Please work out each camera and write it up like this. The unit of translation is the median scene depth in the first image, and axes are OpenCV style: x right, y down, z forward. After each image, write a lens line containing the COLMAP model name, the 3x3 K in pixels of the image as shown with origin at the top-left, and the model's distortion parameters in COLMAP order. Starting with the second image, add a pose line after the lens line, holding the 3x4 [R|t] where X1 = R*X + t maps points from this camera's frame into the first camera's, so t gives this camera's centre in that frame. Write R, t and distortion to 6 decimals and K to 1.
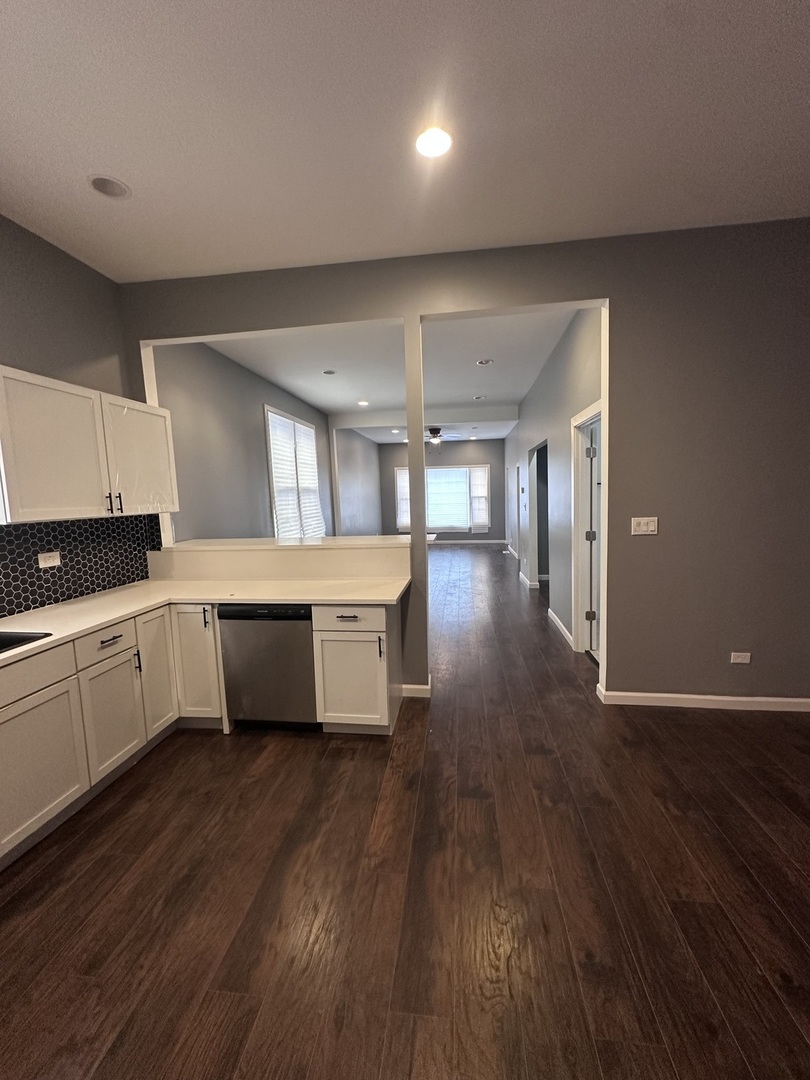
lens RADIAL K [[435.0, 0, 402.4], [0, 435.0, 547.2], [0, 0, 1]] dist [0.015643, 0.001015]
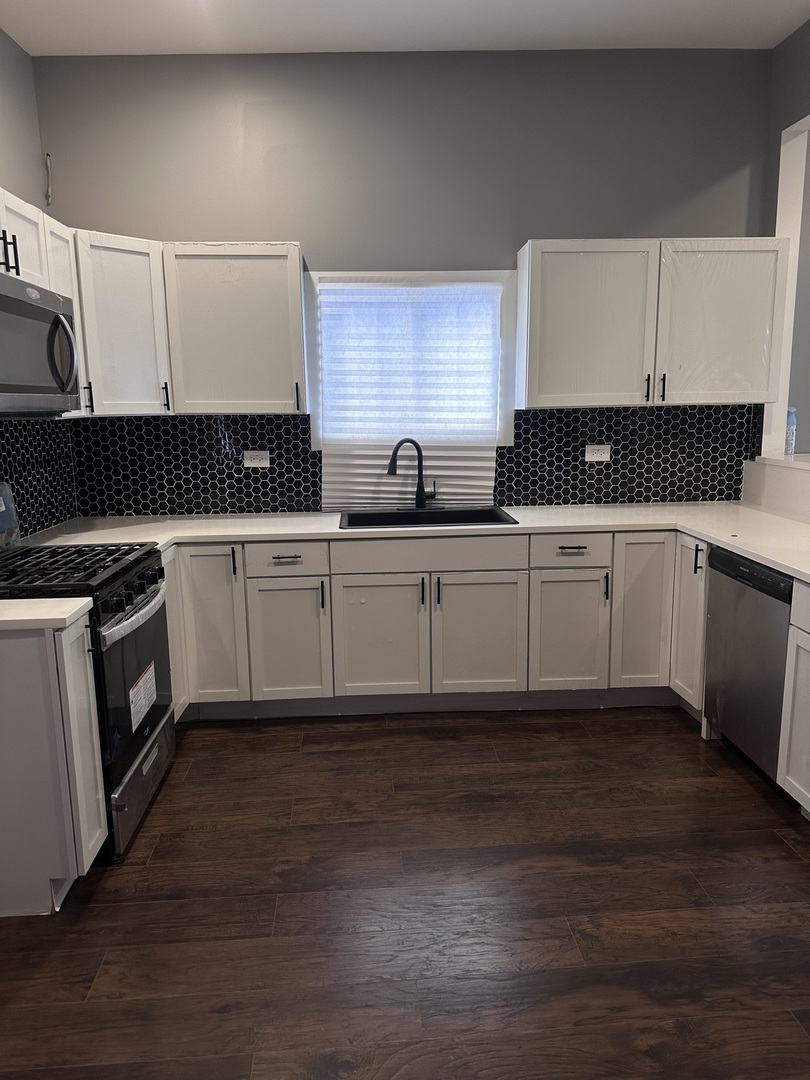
lens RADIAL K [[767.7, 0, 410.1], [0, 767.7, 558.6], [0, 0, 1]] dist [0.091132, -0.082742]
pose [[0.199062, 0.223327, -0.954201, 0.655110], [-0.111071, 0.972555, 0.204451, -0.041257], [0.973672, 0.065286, 0.218404, 0.309441]]
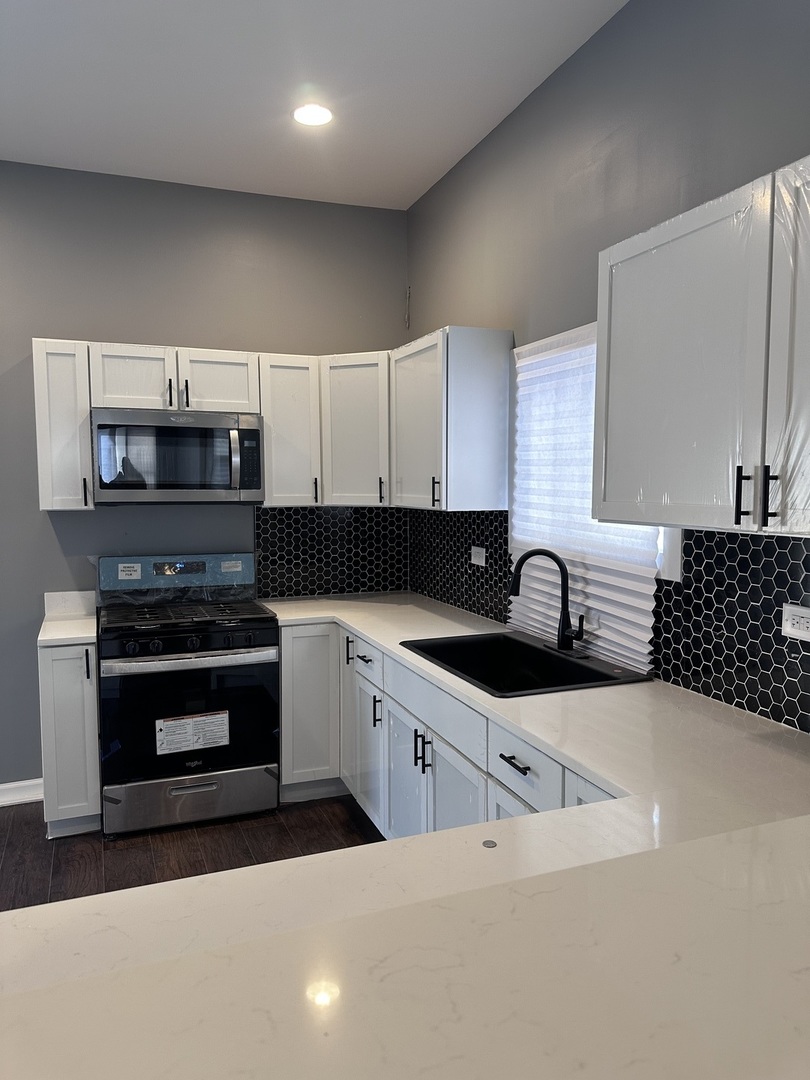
lens RADIAL K [[767.7, 0, 407.5], [0, 767.7, 539.6], [0, 0, 1]] dist [0.091132, -0.082742]
pose [[-0.880044, 0.065898, -0.470297, -0.133538], [-0.031564, 0.980019, 0.196384, -0.183534], [0.473842, 0.187671, -0.860380, 1.450950]]
